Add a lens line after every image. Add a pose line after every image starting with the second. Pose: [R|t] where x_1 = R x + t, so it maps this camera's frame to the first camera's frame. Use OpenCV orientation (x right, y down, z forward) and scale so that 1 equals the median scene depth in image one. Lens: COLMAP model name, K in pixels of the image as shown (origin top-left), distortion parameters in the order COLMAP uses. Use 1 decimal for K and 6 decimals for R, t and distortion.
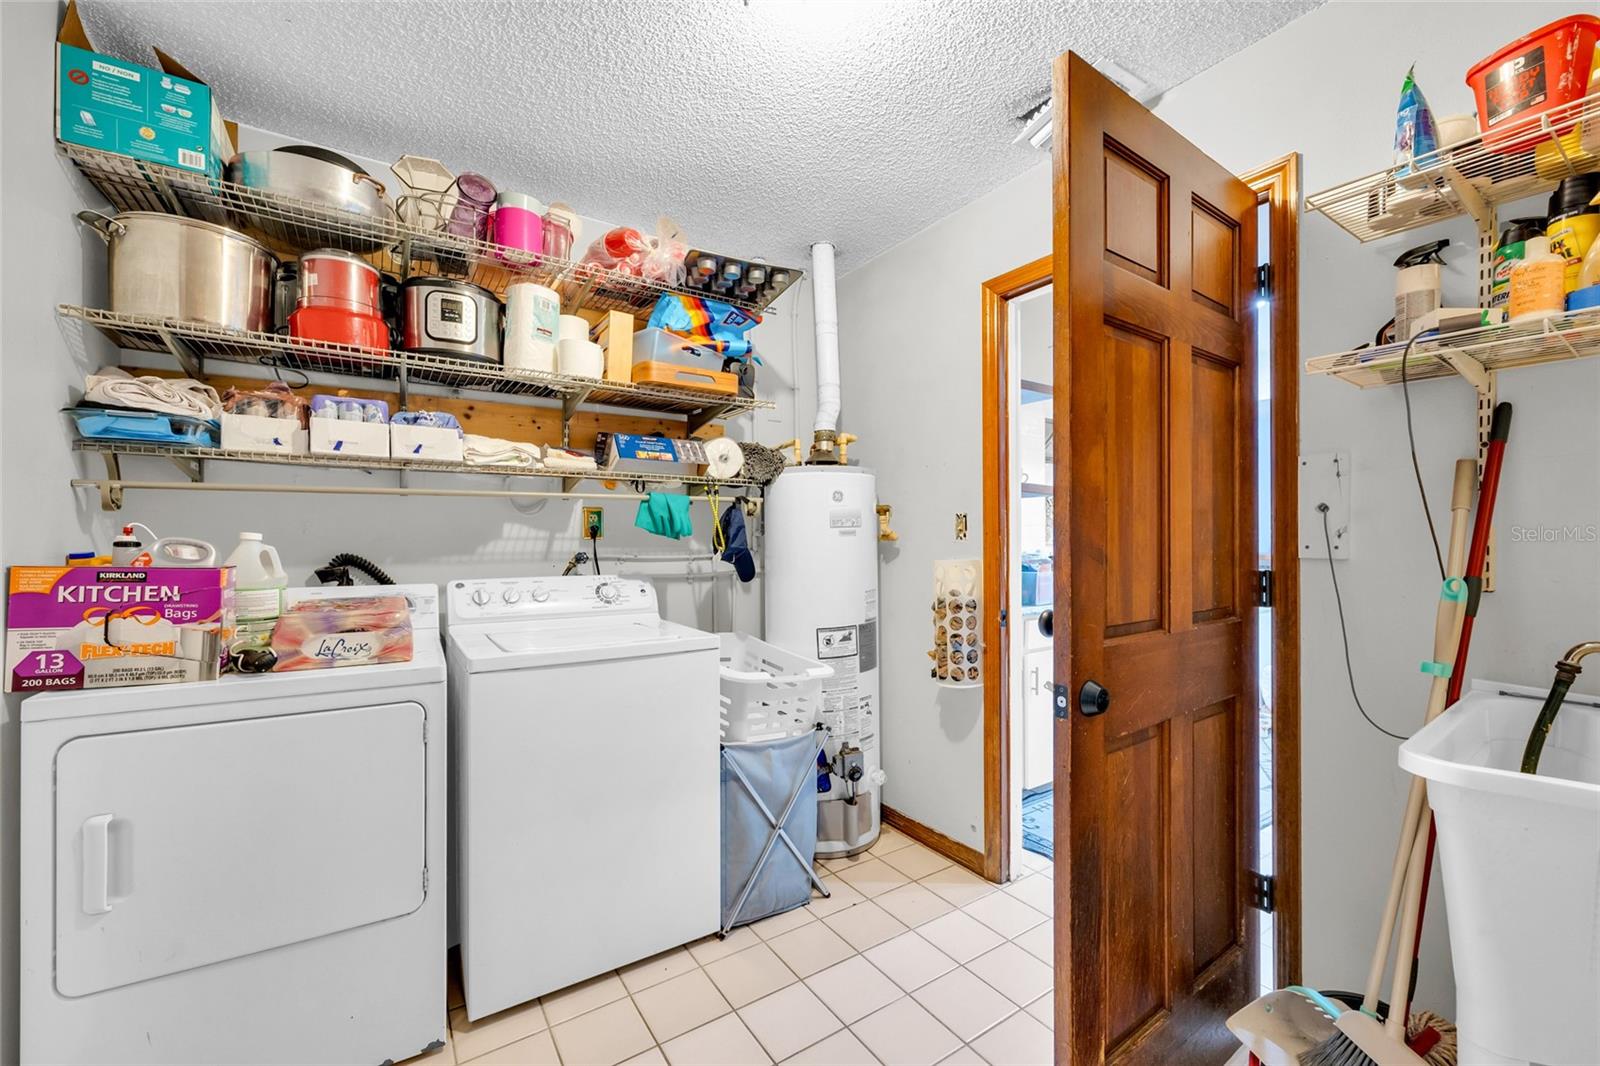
lens RADIAL K [[653.6, 0, 797.6], [0, 653.6, 533.1], [0, 0, 1]] dist [-0.001920, -0.000169]
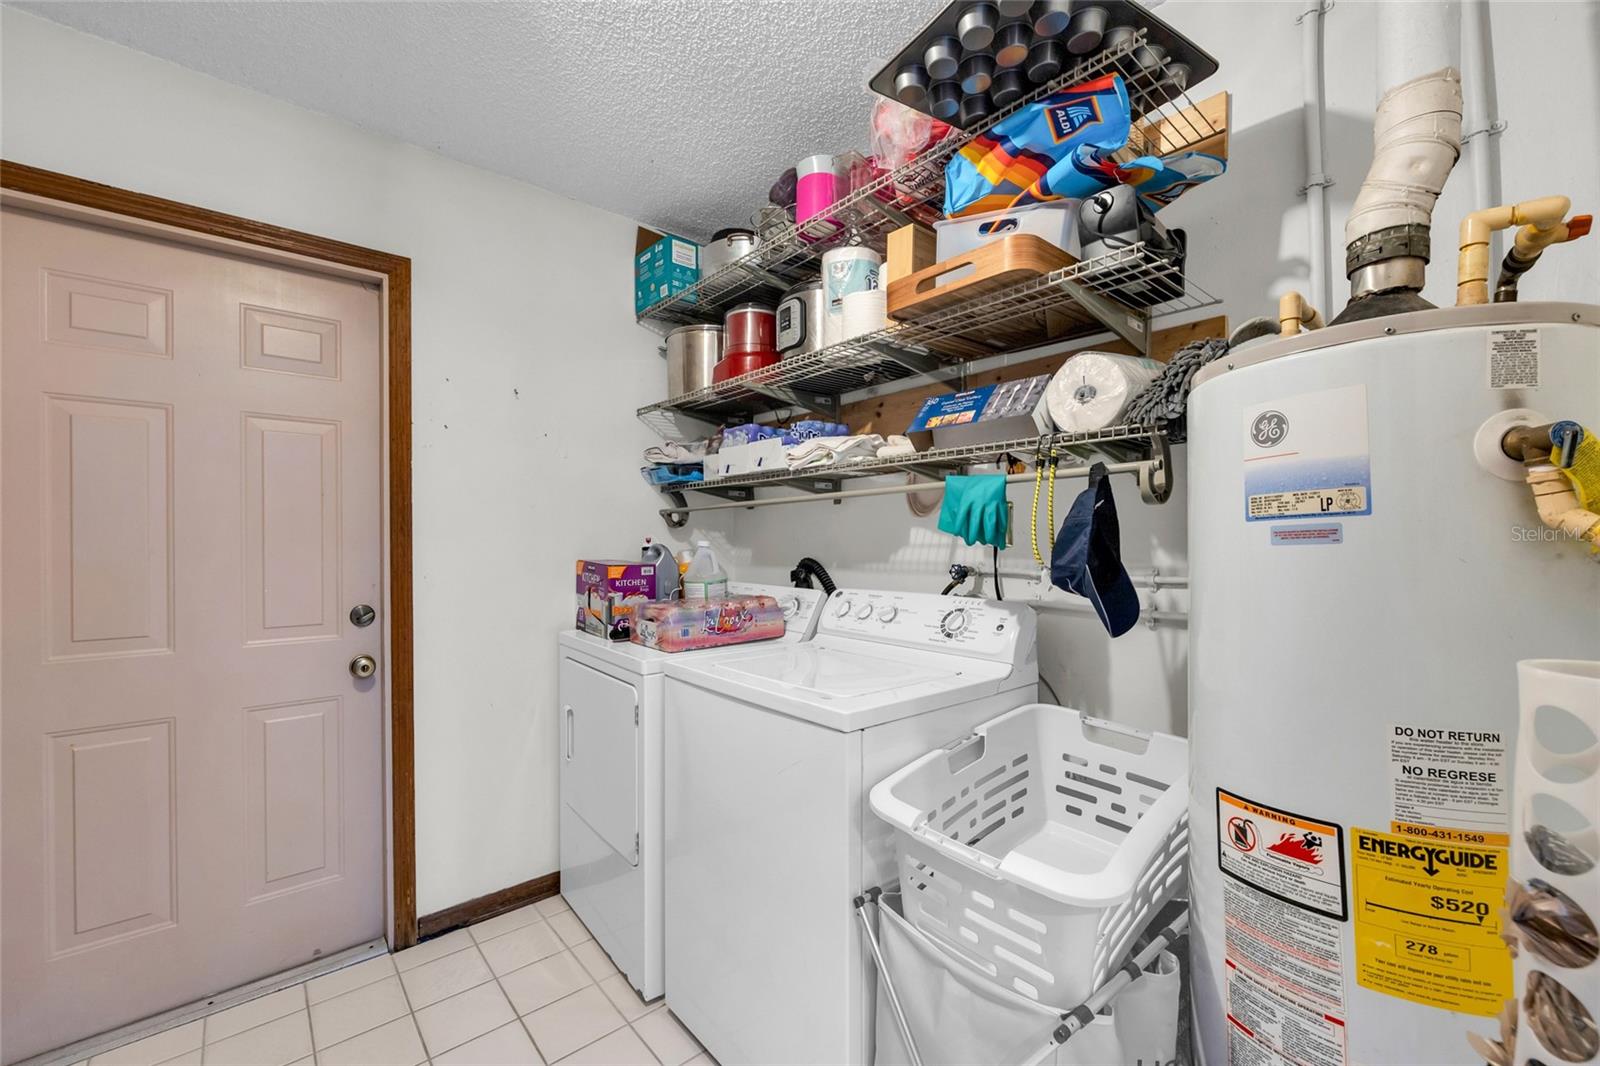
lens RADIAL K [[653.6, 0, 797.4], [0, 653.6, 539.5], [0, 0, 1]] dist [-0.001920, -0.000169]
pose [[0.121698, -0.004417, -0.992557, 0.397462], [0.009238, 0.999952, -0.003317, 0.001742], [0.992524, -0.008766, 0.121733, 0.752816]]
